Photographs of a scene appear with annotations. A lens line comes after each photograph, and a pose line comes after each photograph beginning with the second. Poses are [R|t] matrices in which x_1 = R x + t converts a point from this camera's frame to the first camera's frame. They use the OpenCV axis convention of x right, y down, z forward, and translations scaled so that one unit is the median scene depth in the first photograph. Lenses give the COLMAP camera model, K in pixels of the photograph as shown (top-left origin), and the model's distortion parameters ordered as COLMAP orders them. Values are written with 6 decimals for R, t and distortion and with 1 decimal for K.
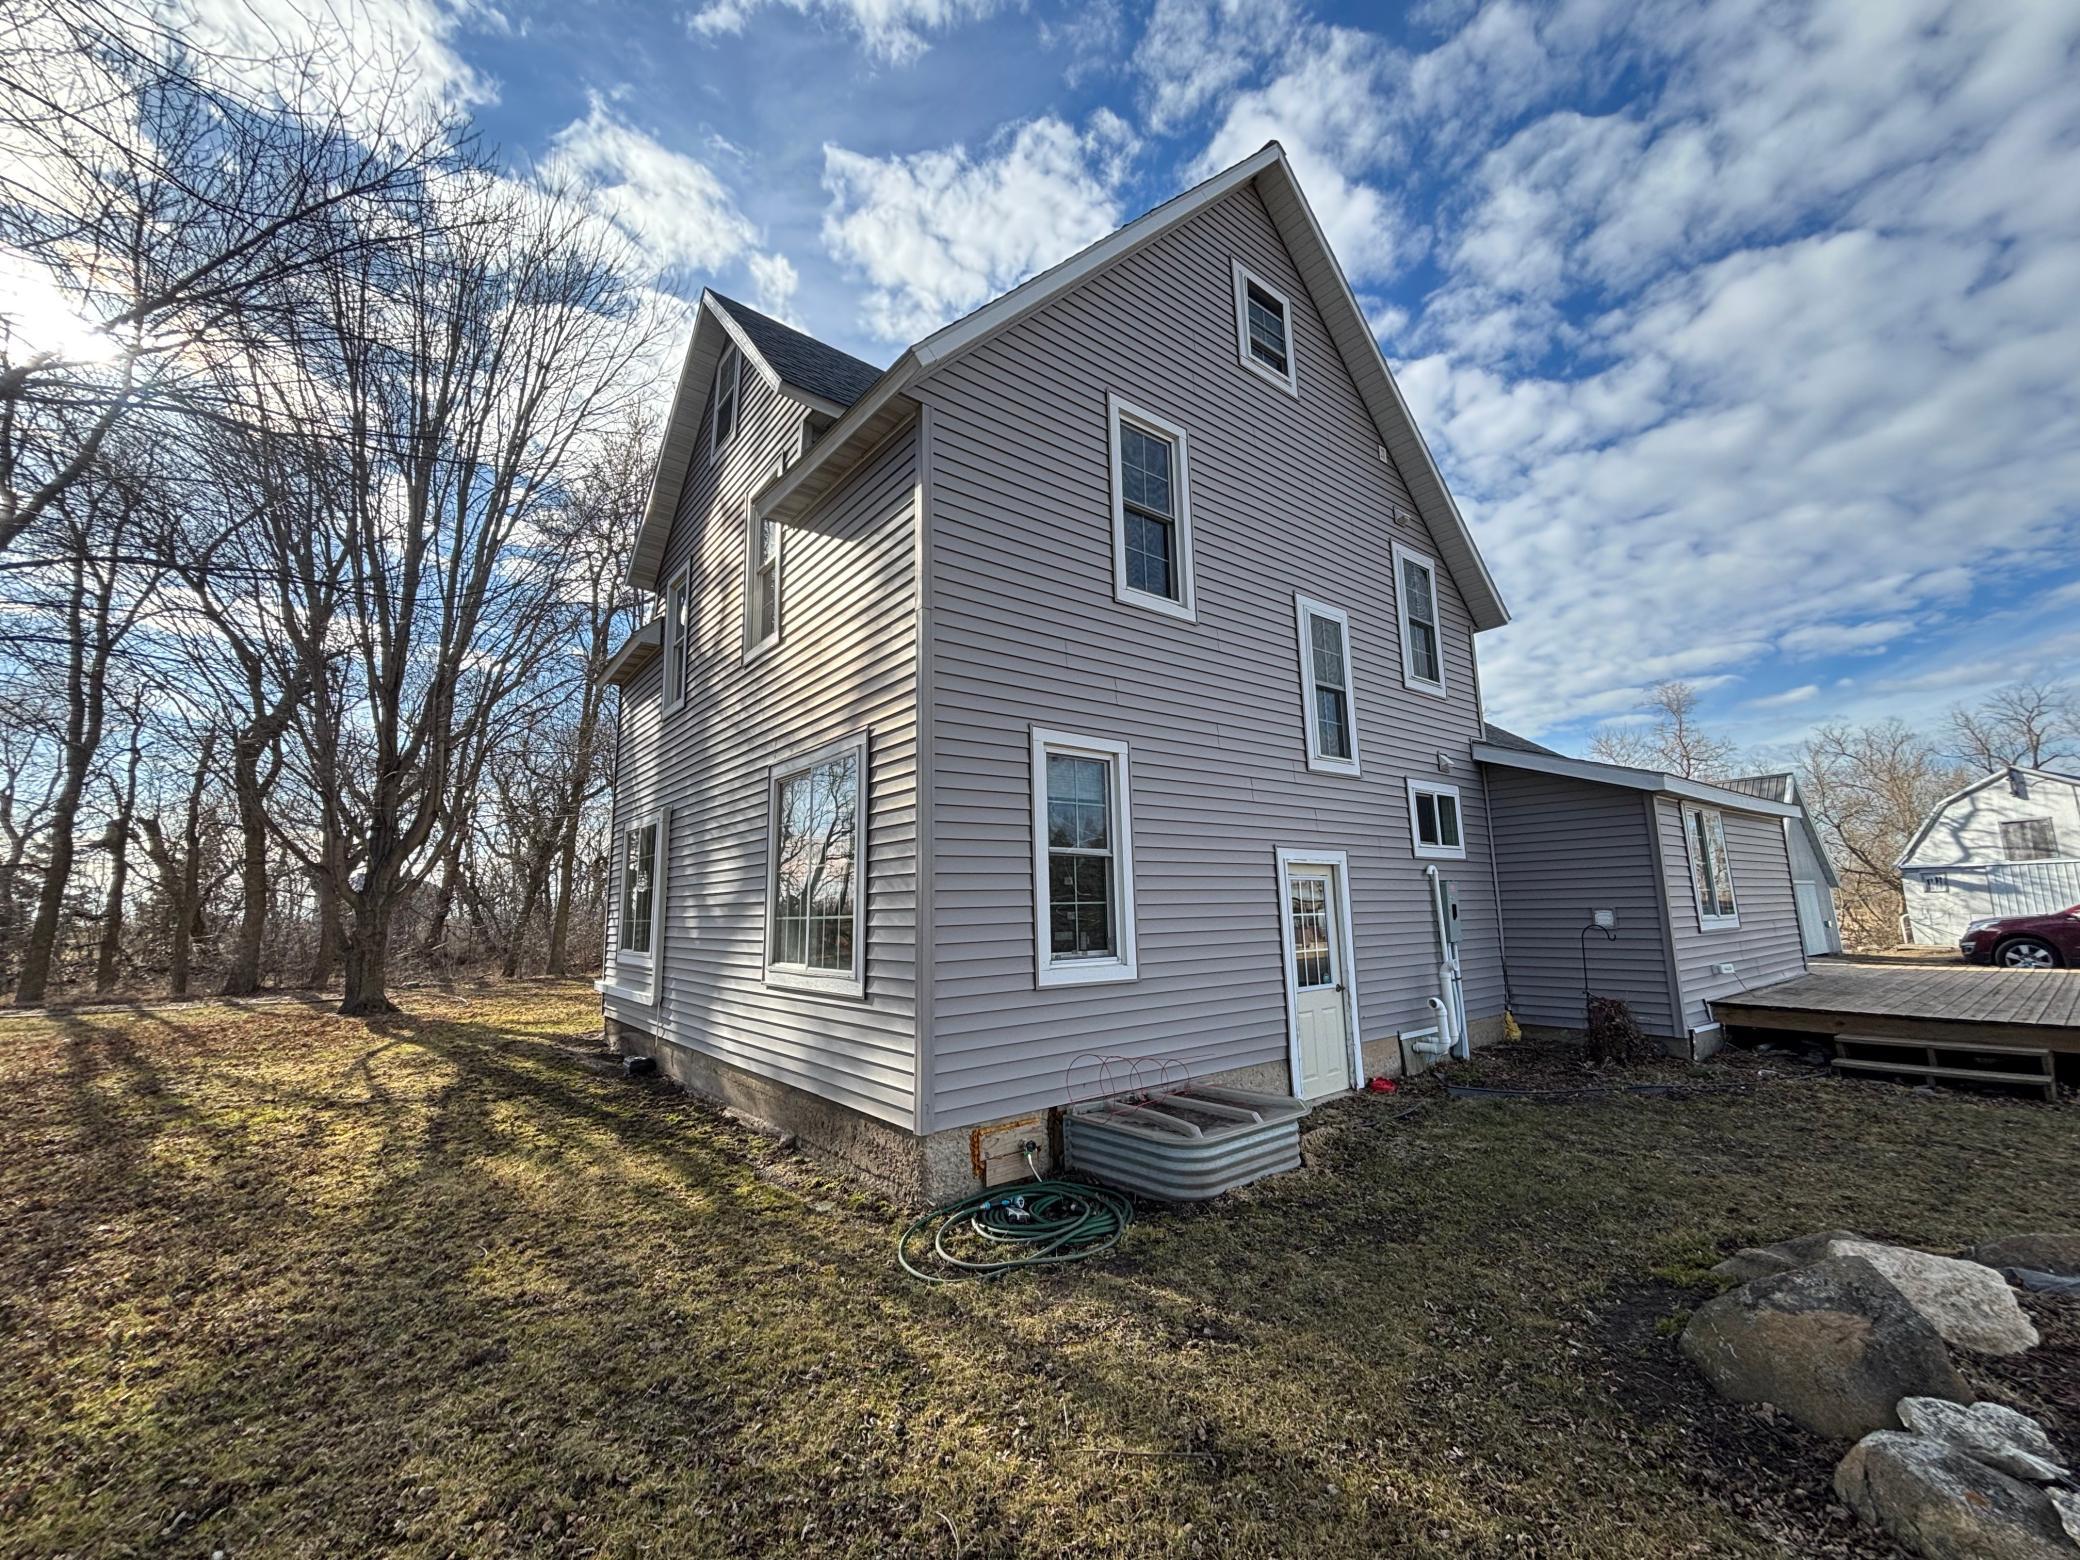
lens RADIAL K [[824.1, 0, 1035.7], [0, 824.1, 740.2], [0, 0, 1]] dist [-0.000391, 0.000133]
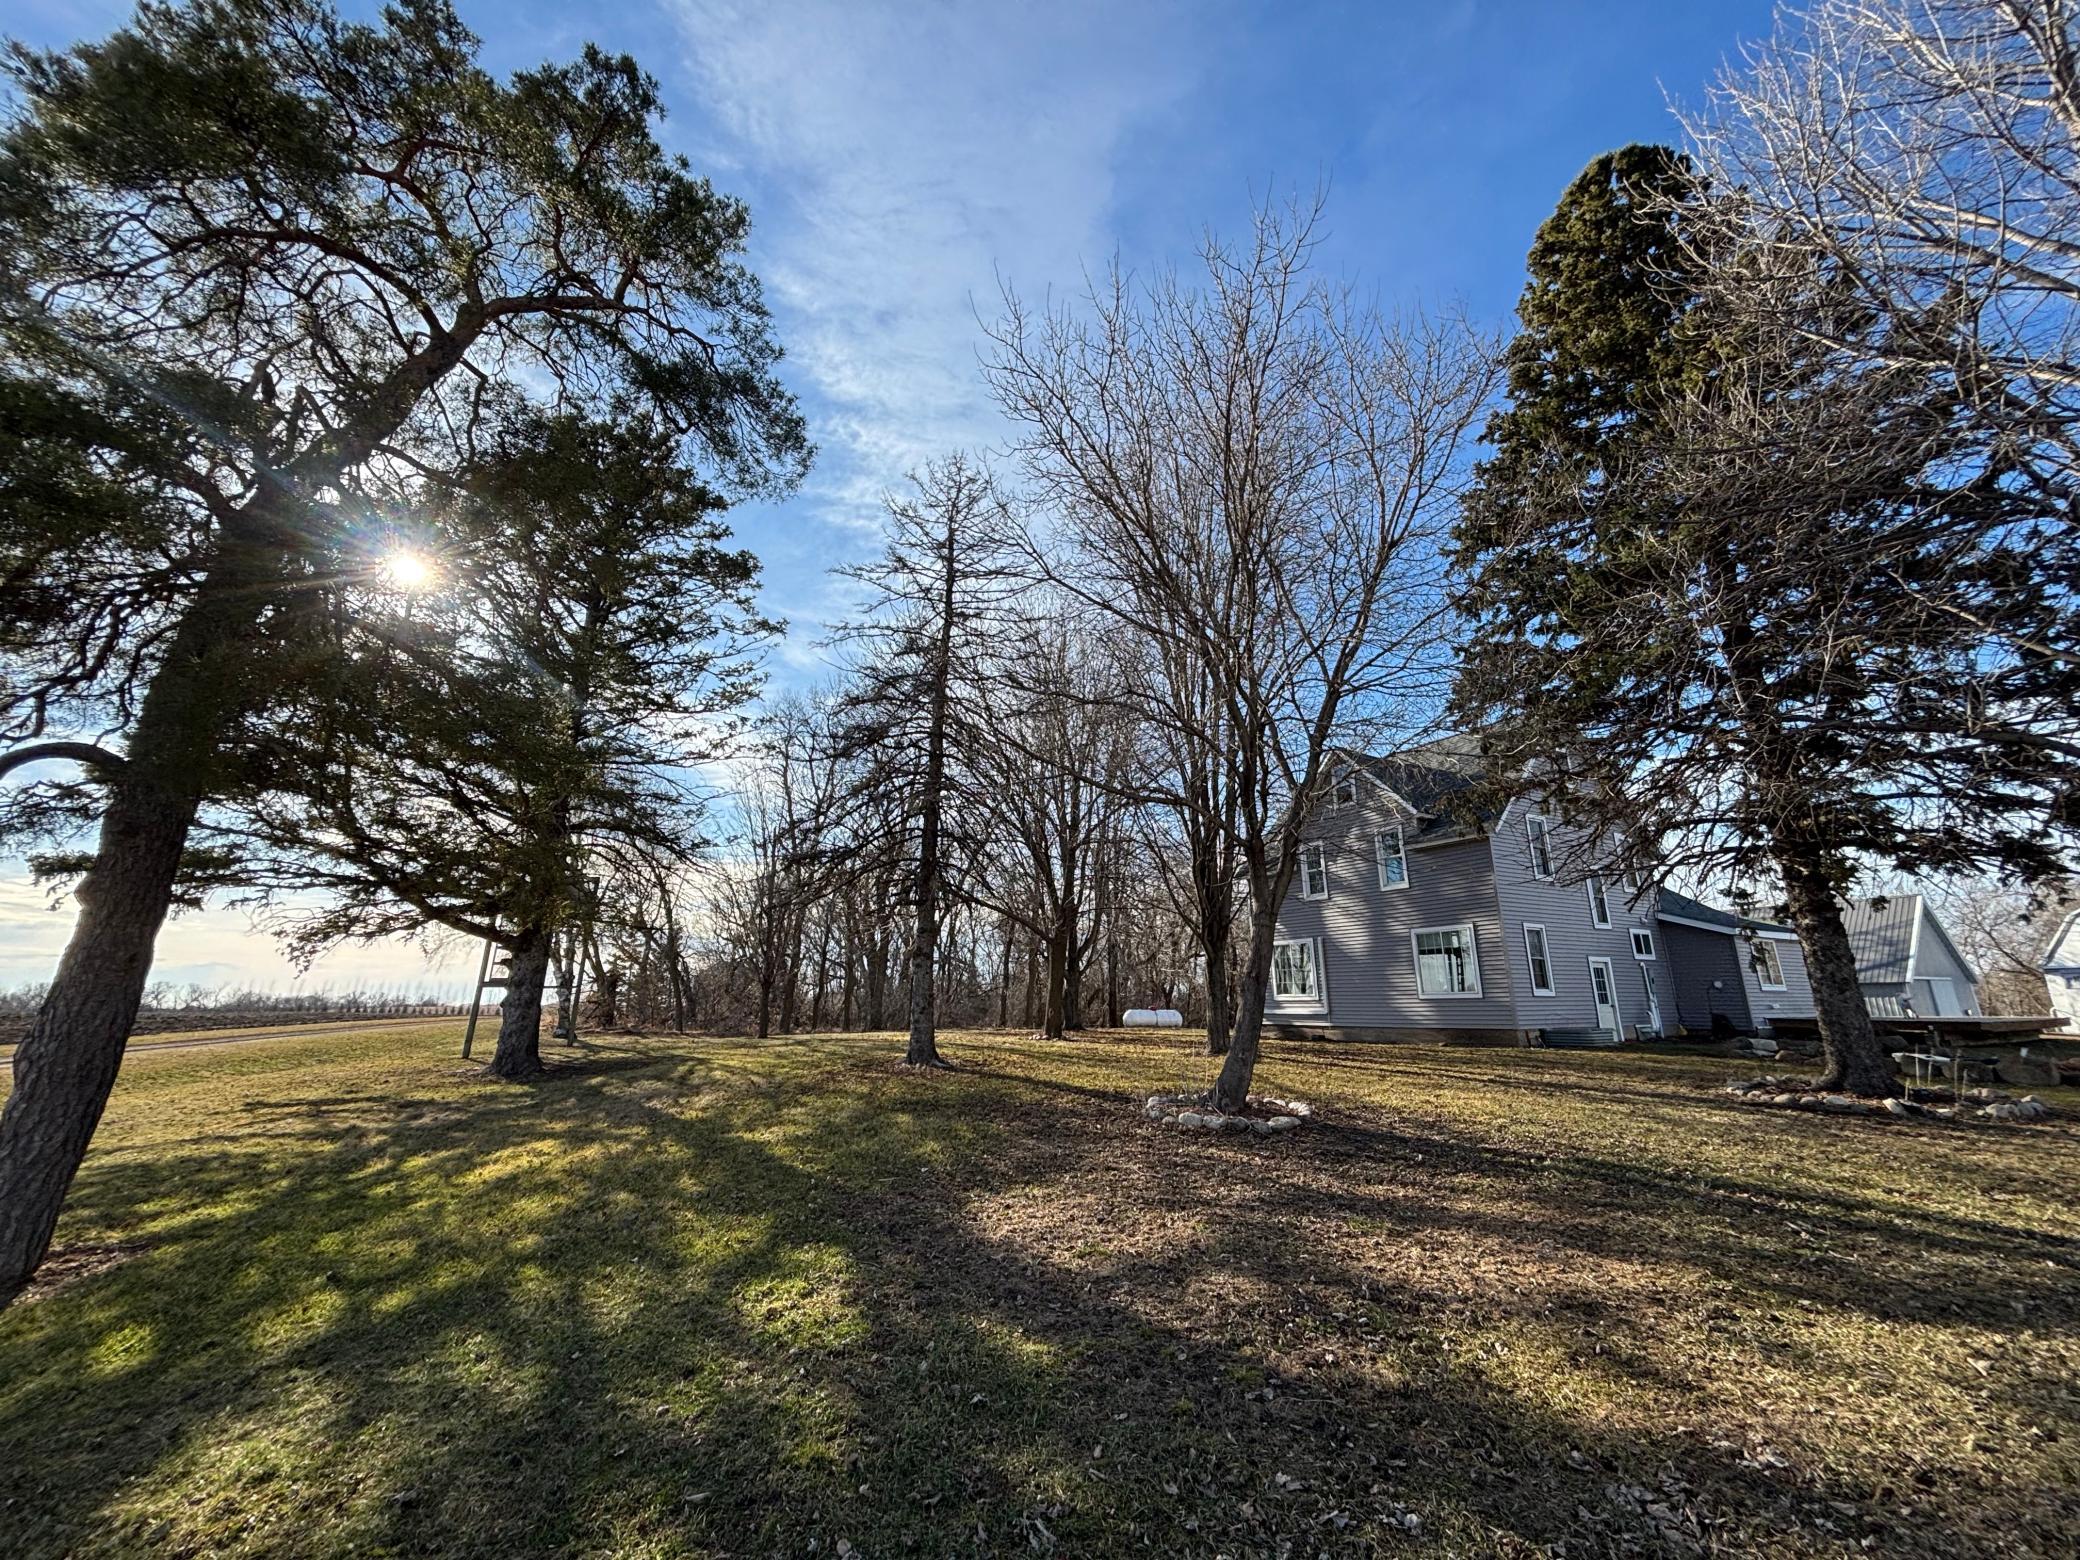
lens RADIAL K [[824.1, 0, 1035.7], [0, 824.1, 740.2], [0, 0, 1]] dist [-0.000391, 0.000133]
pose [[0.988161, -0.027260, -0.150980, -1.010323], [0.011825, 0.994694, -0.102198, -0.305647], [0.152965, 0.099202, 0.983240, -1.942413]]
